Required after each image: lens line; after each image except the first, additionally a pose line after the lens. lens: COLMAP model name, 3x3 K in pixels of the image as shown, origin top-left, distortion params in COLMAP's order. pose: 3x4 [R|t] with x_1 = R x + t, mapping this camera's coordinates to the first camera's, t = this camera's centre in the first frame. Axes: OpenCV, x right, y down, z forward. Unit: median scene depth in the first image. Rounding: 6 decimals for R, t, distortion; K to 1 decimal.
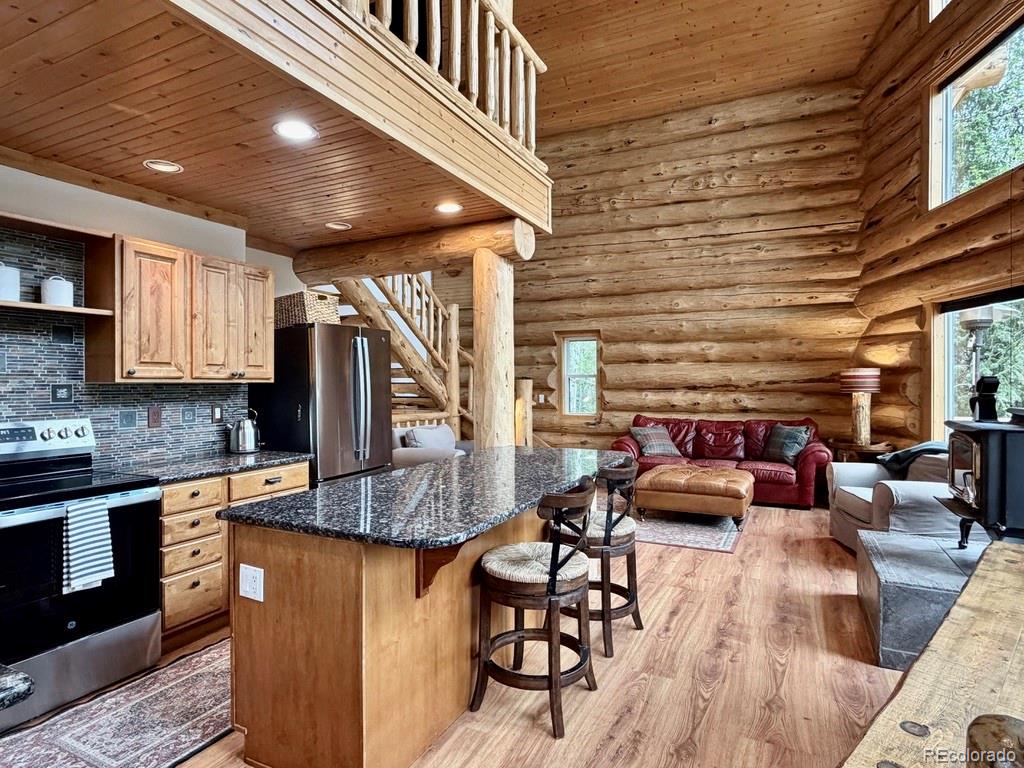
lens RADIAL K [[565.7, 0, 509.6], [0, 565.7, 387.0], [0, 0, 1]] dist [-0.002788, 0.001012]
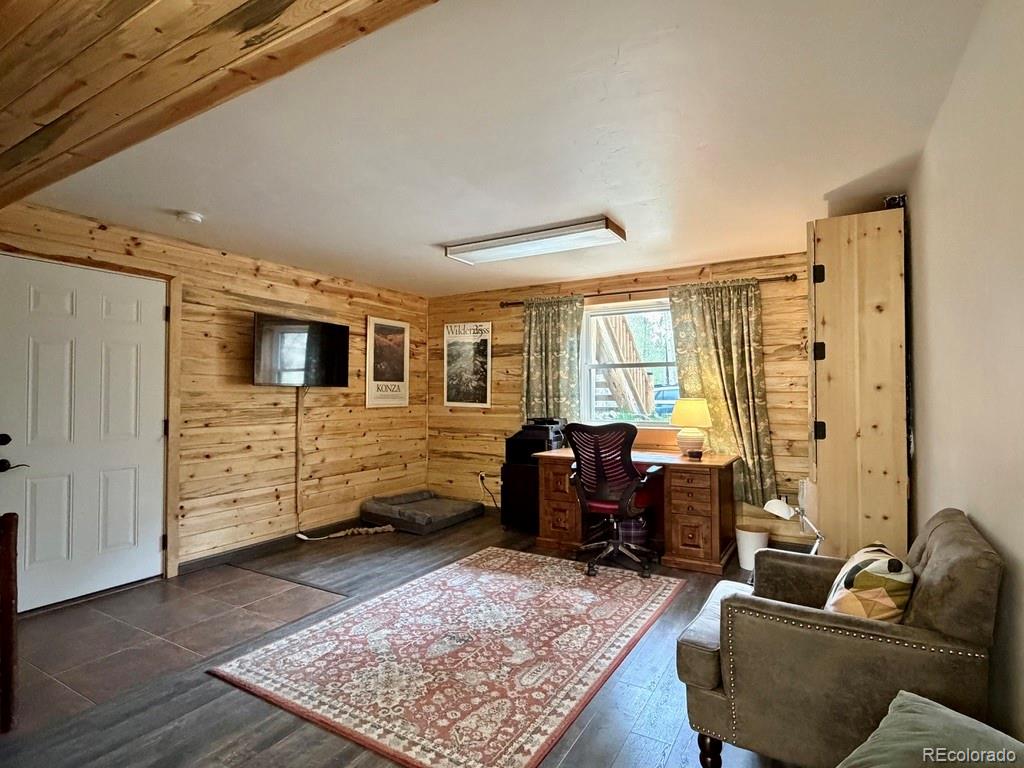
lens RADIAL K [[539.2, 0, 510.3], [0, 539.2, 388.0], [0, 0, 1]] dist [0.001420, -0.000799]
pose [[0.063958, 0.017023, 0.997807, -0.303747], [0.010136, 0.999792, -0.017706, 0.008721], [-0.997901, 0.011246, 0.063772, 0.827337]]
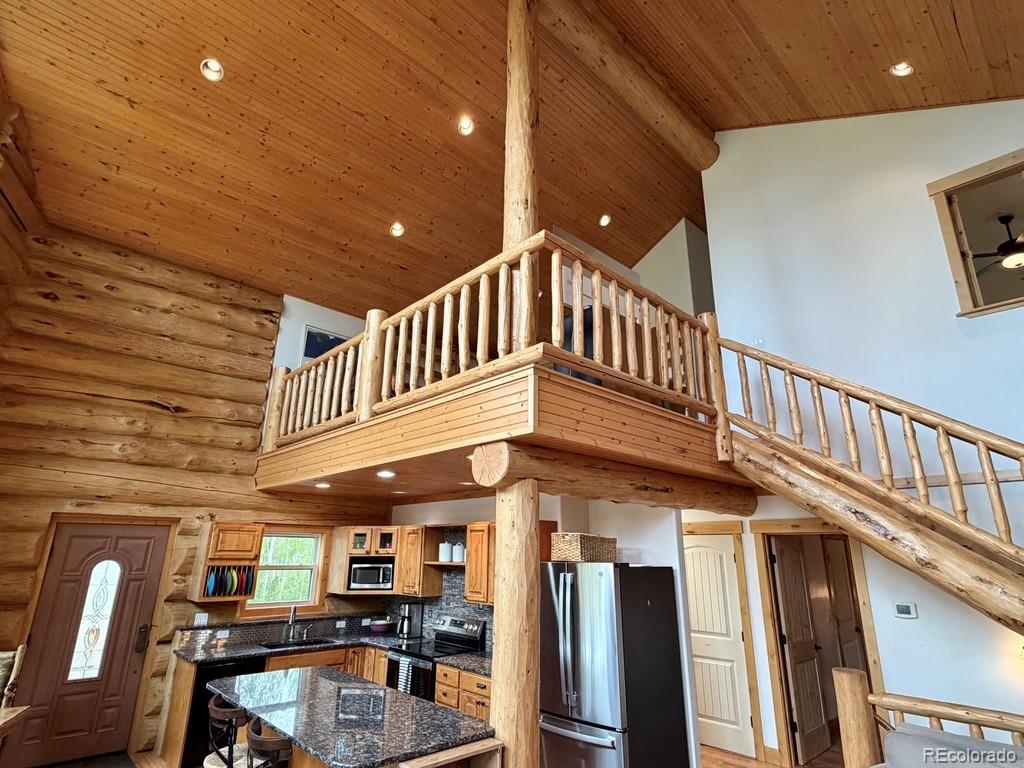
lens RADIAL K [[539.2, 0, 508.6], [0, 539.2, 386.6], [0, 0, 1]] dist [0.001420, -0.000799]
pose [[-0.351777, -0.274601, -0.894901, 0.492738], [-0.018744, 0.957880, -0.286558, -0.083928], [0.935896, -0.084030, -0.342108, 0.817804]]
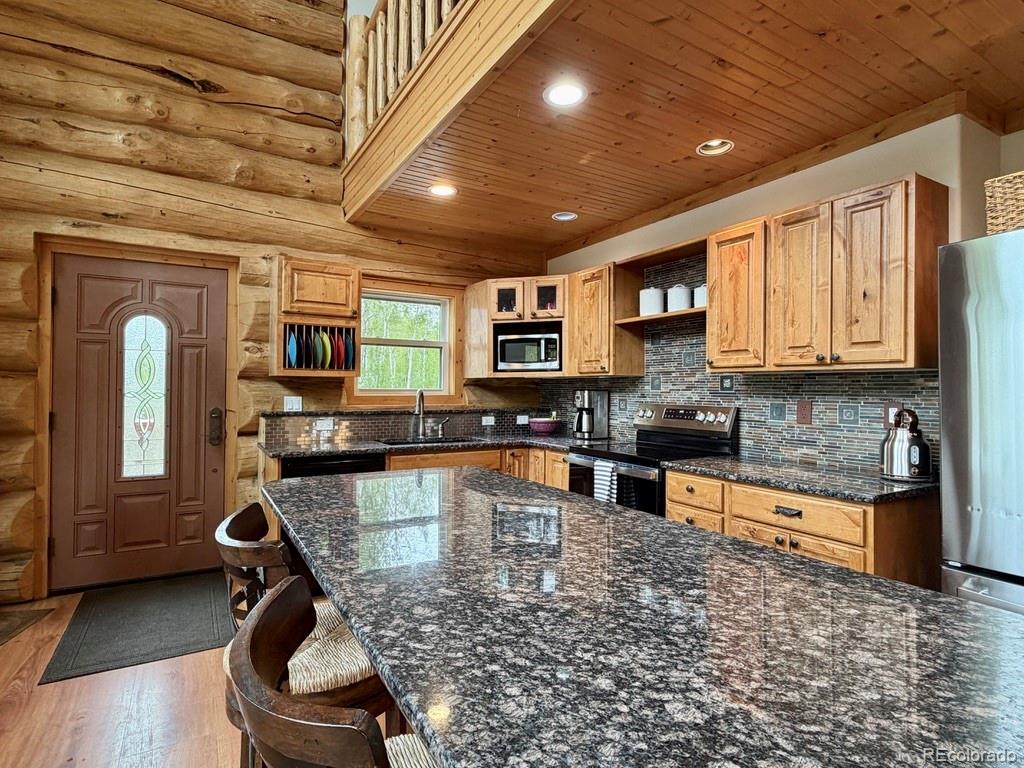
lens RADIAL K [[539.2, 0, 509.8], [0, 539.2, 384.3], [0, 0, 1]] dist [0.001420, -0.000799]
pose [[-0.546013, -0.006817, -0.837749, 0.160382], [-0.012504, 0.999922, 0.000013, 0.008447], [0.837684, 0.010483, -0.546055, 0.555053]]
